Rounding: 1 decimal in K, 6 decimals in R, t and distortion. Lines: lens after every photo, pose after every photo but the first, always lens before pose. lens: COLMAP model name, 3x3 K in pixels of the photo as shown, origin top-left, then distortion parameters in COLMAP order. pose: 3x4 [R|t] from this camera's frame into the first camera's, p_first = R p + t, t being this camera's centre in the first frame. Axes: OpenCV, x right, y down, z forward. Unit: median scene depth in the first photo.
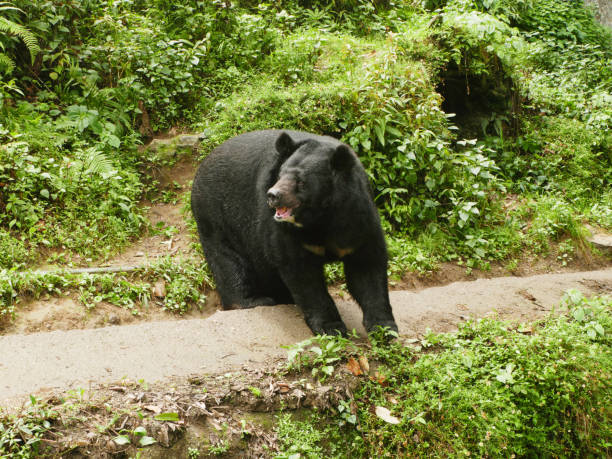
lens RADIAL K [[1188.0, 0, 306.1], [0, 1188.0, 230.0], [0, 0, 1]] dist [-0.011690, 0.000000]
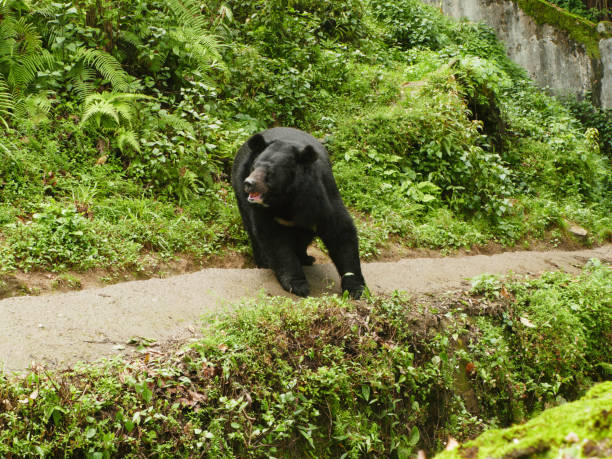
lens RADIAL K [[1188.0, 0, 304.3], [0, 1188.0, 231.6], [0, 0, 1]] dist [-0.011690, 0.000000]
pose [[0.986606, 0.050961, 0.154959, -0.287882], [-0.052153, 0.998632, 0.003639, 0.021309], [-0.154562, -0.011672, 0.987914, -0.344985]]
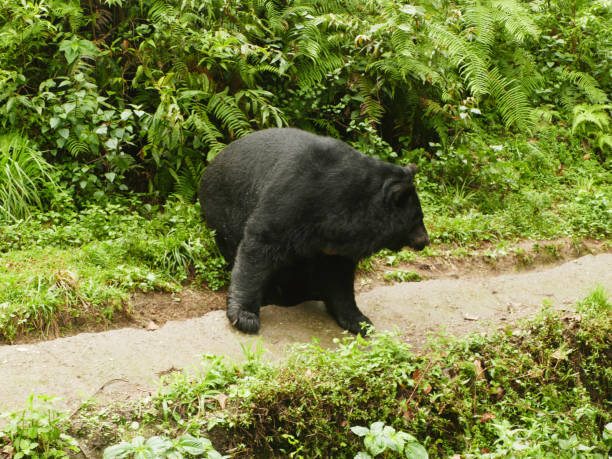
lens RADIAL K [[1188.0, 0, 302.9], [0, 1188.0, 233.8], [0, 0, 1]] dist [-0.011690, 0.000000]
pose [[0.997865, 0.056153, -0.033347, -0.542272], [-0.055344, 0.998162, 0.024711, 0.041008], [0.034673, -0.022813, 0.999138, -0.616788]]
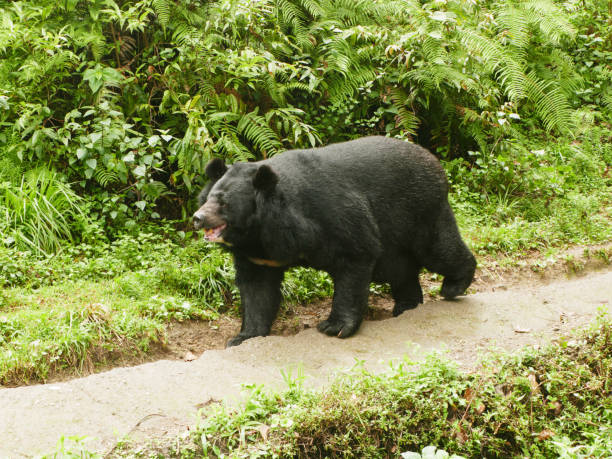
lens RADIAL K [[1188.0, 0, 279.6], [0, 1188.0, 237.9], [0, 0, 1]] dist [-0.011690, 0.000000]
pose [[0.995892, -0.001707, -0.090537, -0.539502], [0.002752, 0.999931, 0.011426, 0.042341], [0.090511, -0.011628, 0.995828, -0.592848]]
